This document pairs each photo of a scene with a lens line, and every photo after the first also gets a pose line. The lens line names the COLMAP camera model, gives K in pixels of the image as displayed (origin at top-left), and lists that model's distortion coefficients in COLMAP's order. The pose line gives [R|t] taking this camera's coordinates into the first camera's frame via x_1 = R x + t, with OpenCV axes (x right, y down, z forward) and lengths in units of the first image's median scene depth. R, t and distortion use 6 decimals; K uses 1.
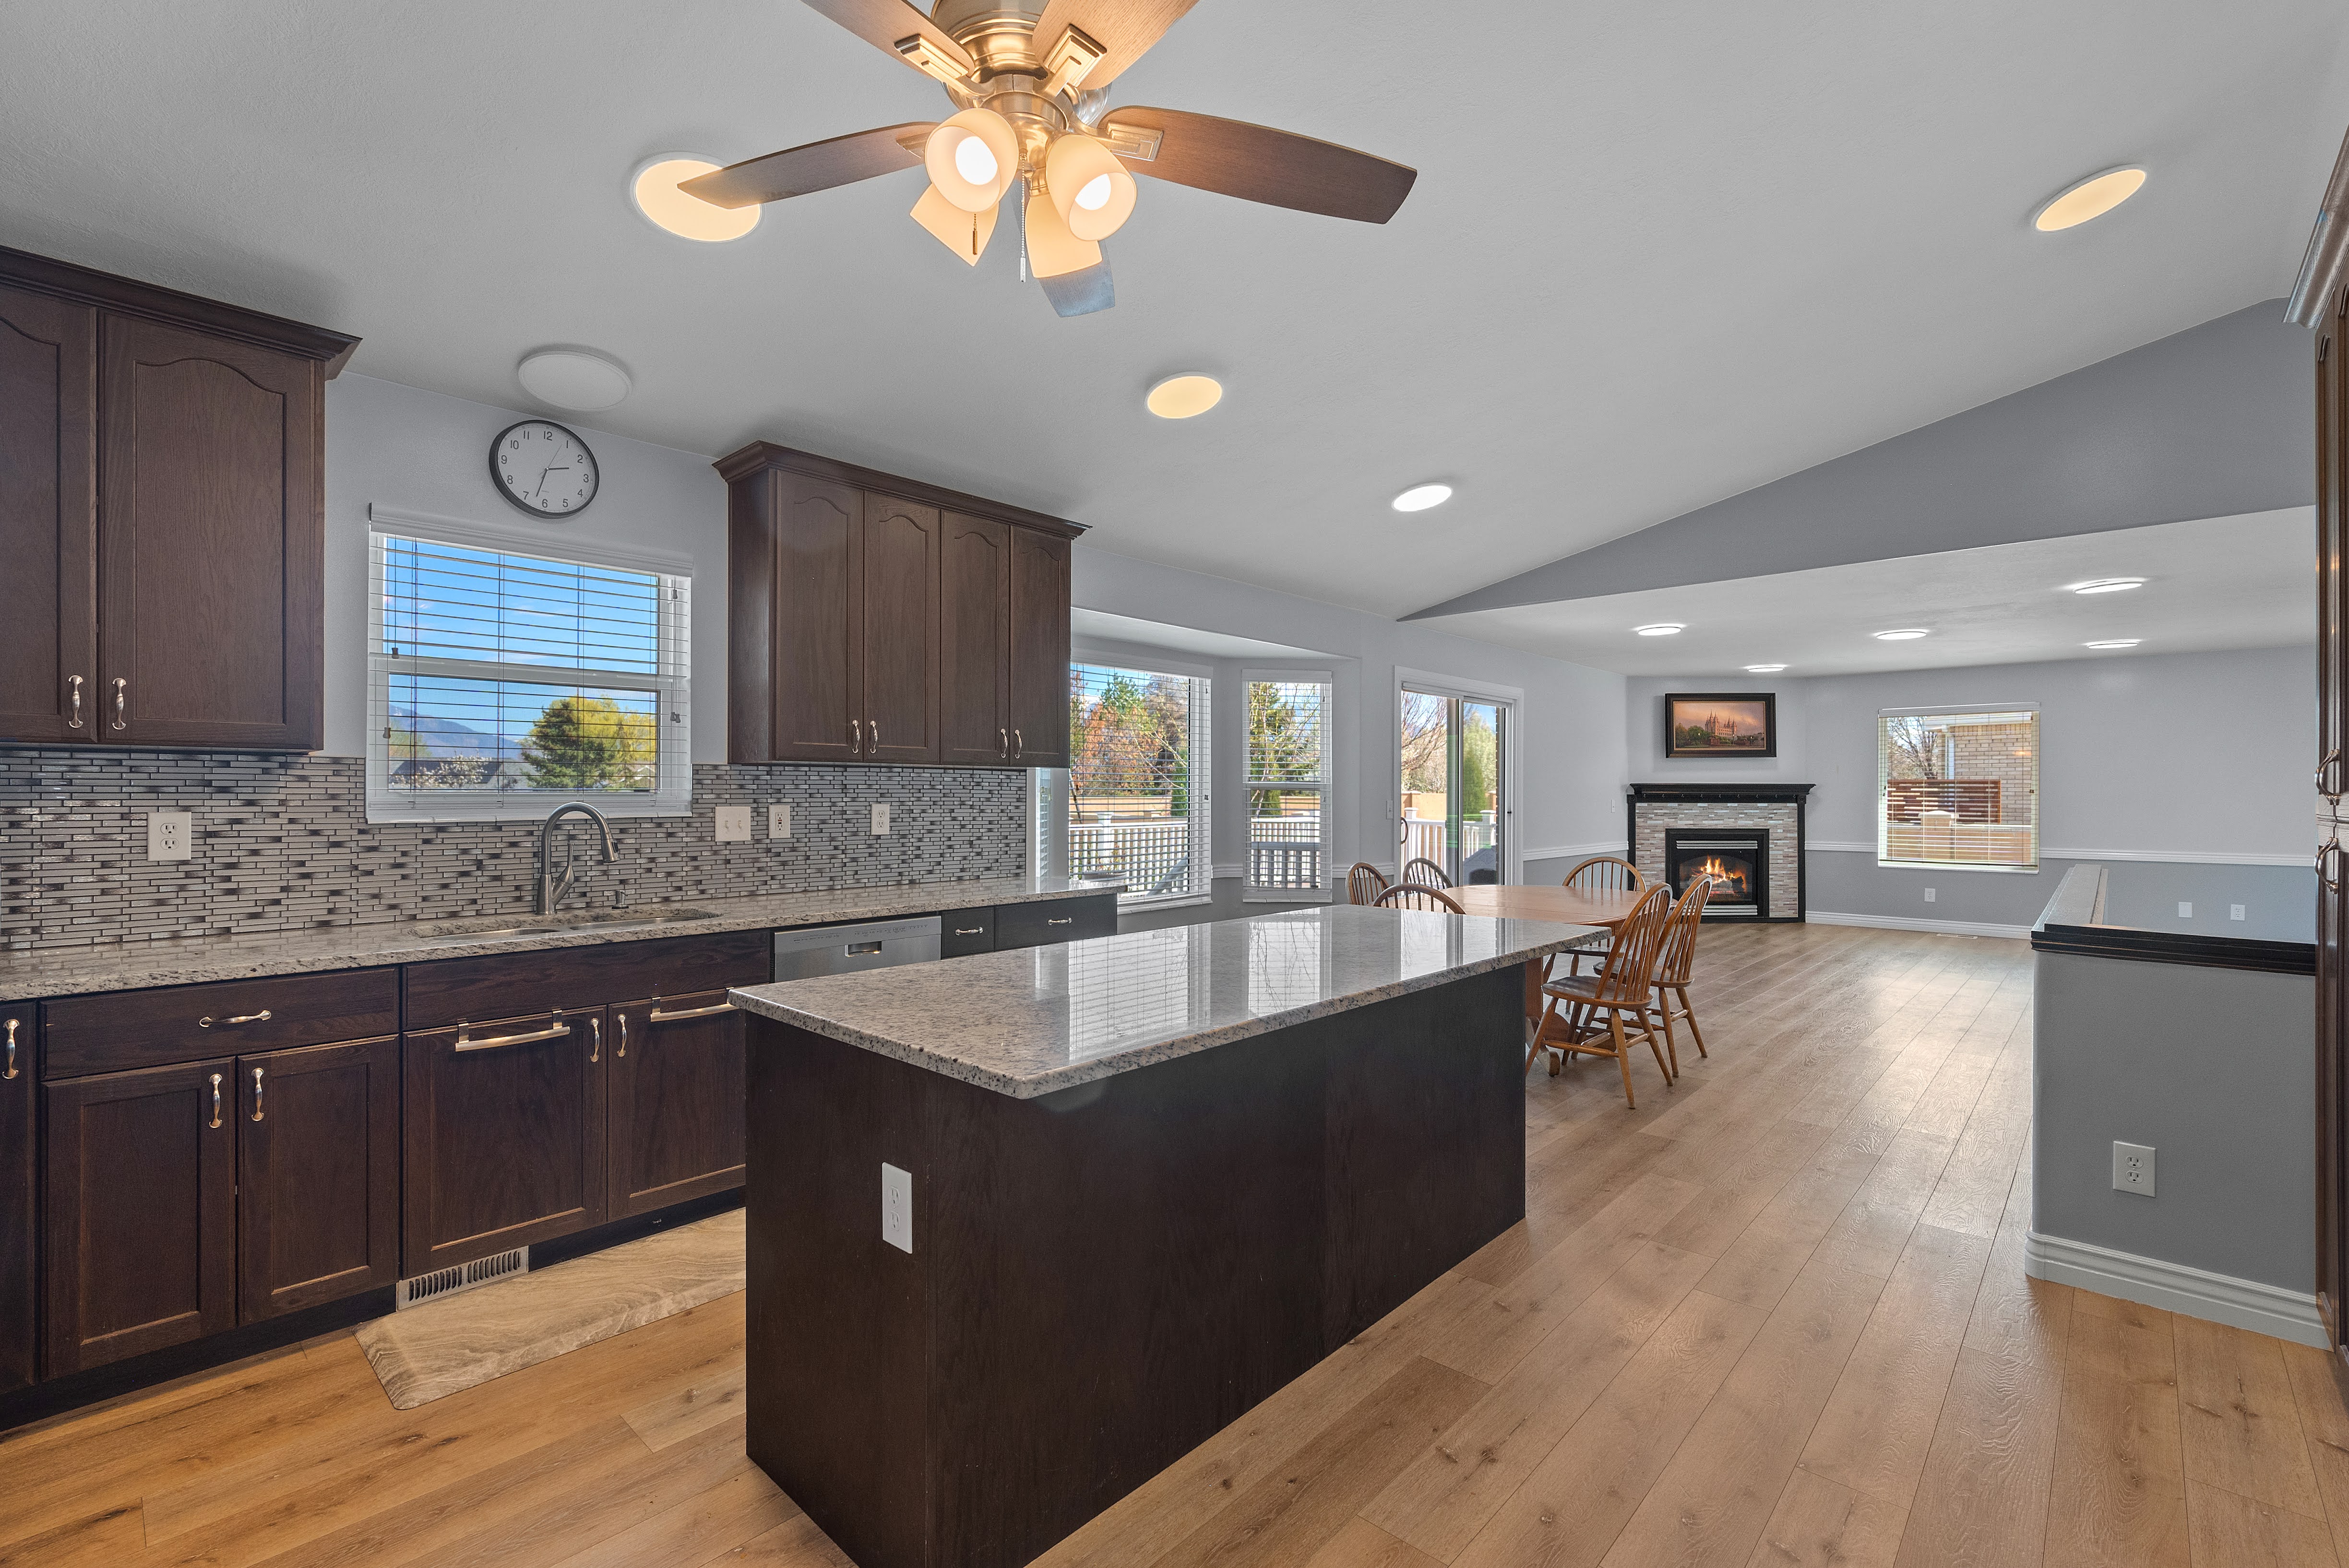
lens RADIAL K [[1017.2, 0, 1183.6], [0, 1017.2, 786.1], [0, 0, 1]] dist [0.002885, -0.000526]
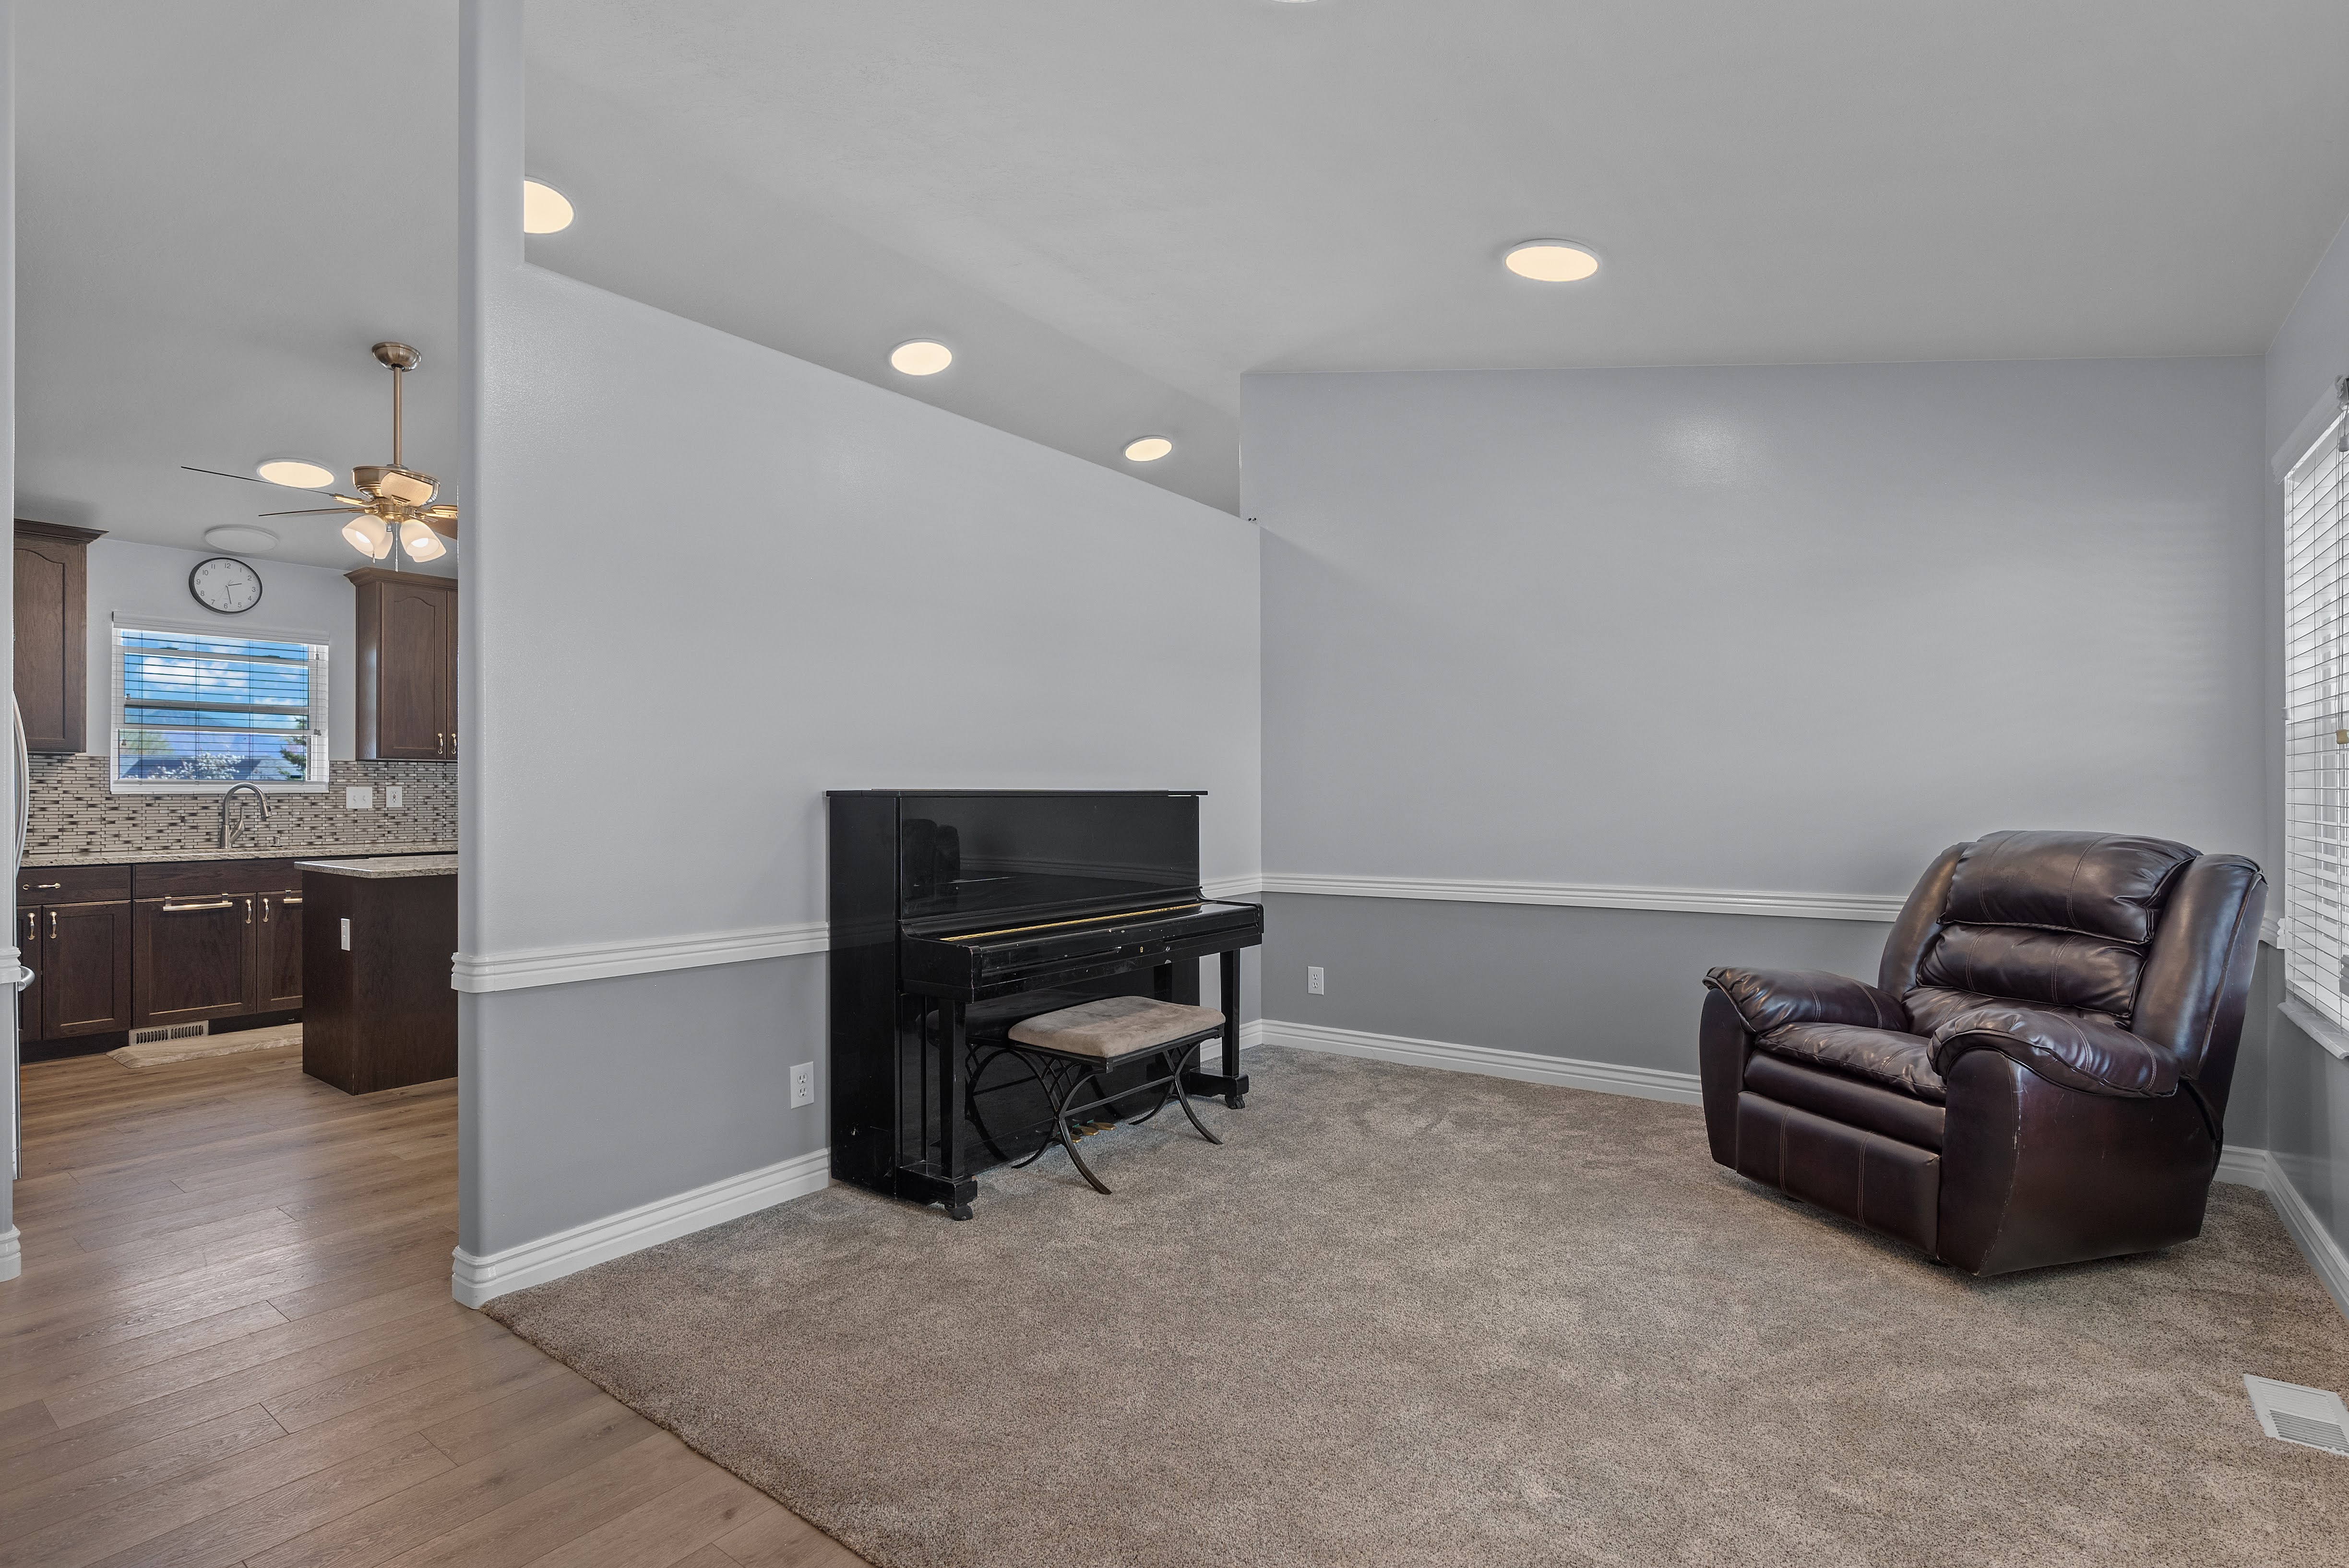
lens RADIAL K [[1100.9, 0, 1176.5], [0, 1100.9, 784.3], [0, 0, 1]] dist [0.003247, 0.001335]
pose [[0.994940, -0.001775, 0.100454, 0.760049], [0.002017, 0.999995, -0.002305, 0.025479], [-0.100449, 0.002496, 0.994939, -0.984402]]
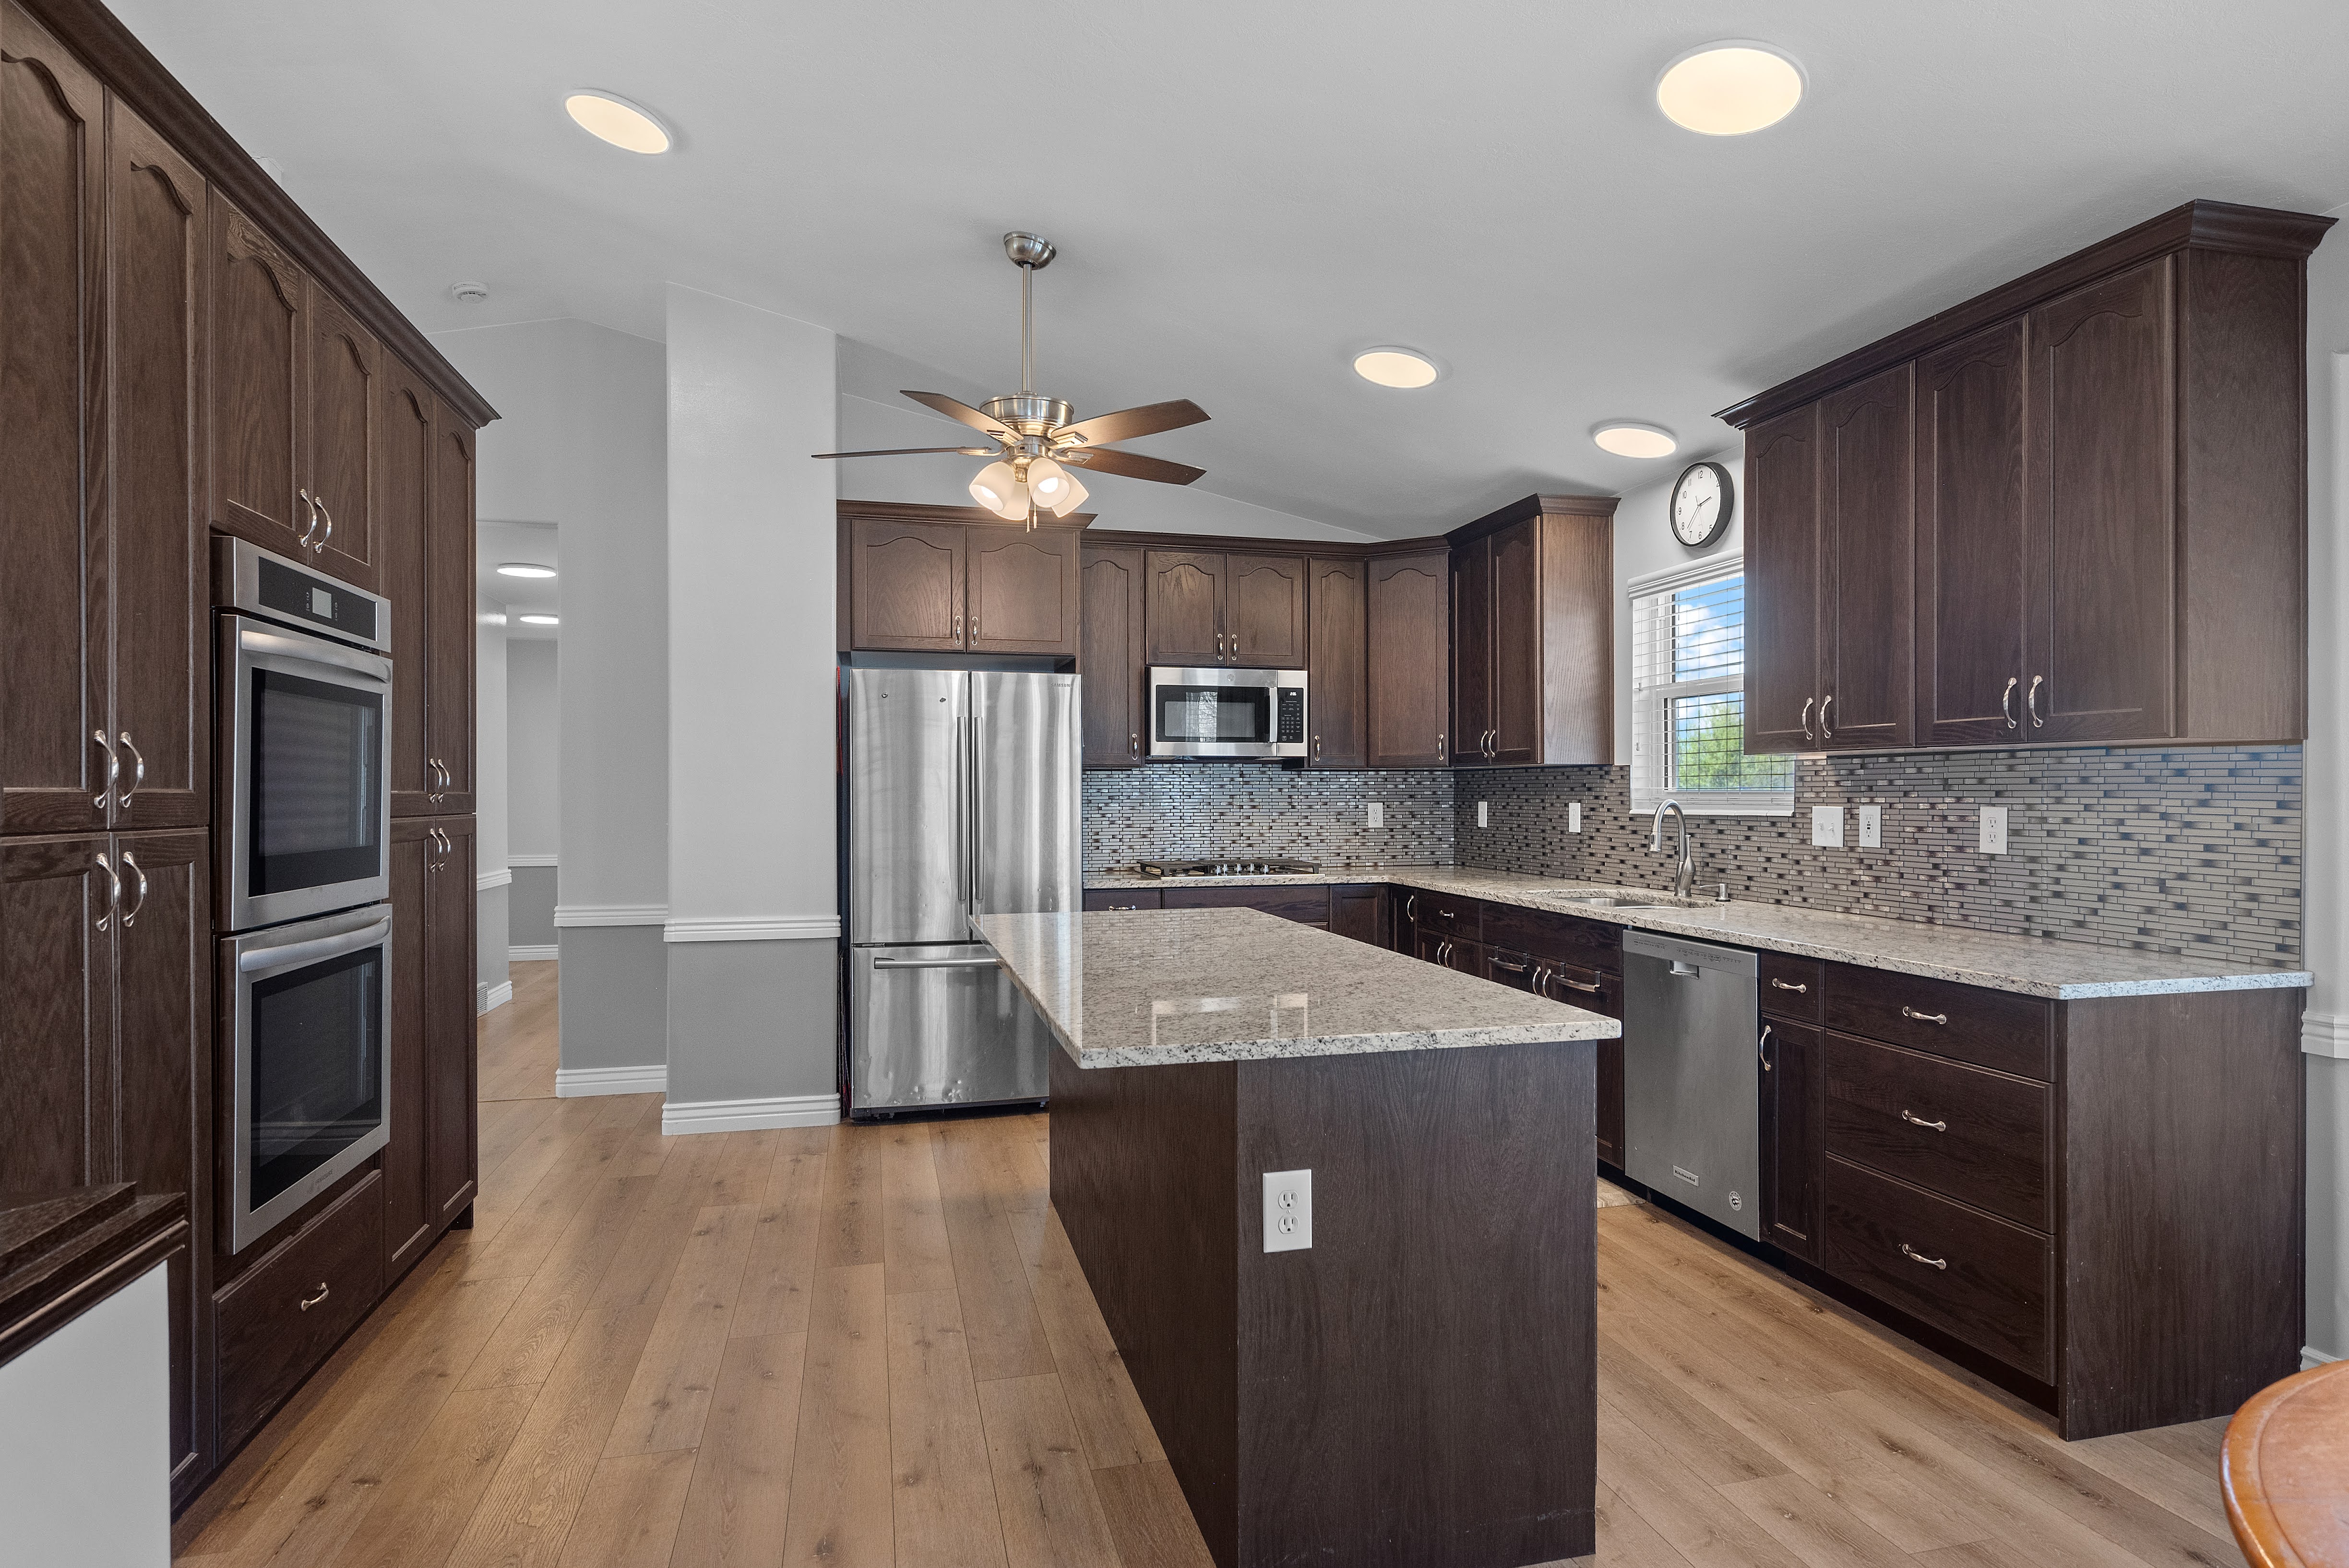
lens RADIAL K [[1211.9, 0, 1180.6], [0, 1211.9, 790.8], [0, 0, 1]] dist [-0.040370, -0.000370]
pose [[-0.542422, -0.012642, -0.840011, 0.815105], [-0.009582, 0.999915, -0.008861, 0.024215], [0.840052, 0.003242, -0.542497, 1.246440]]
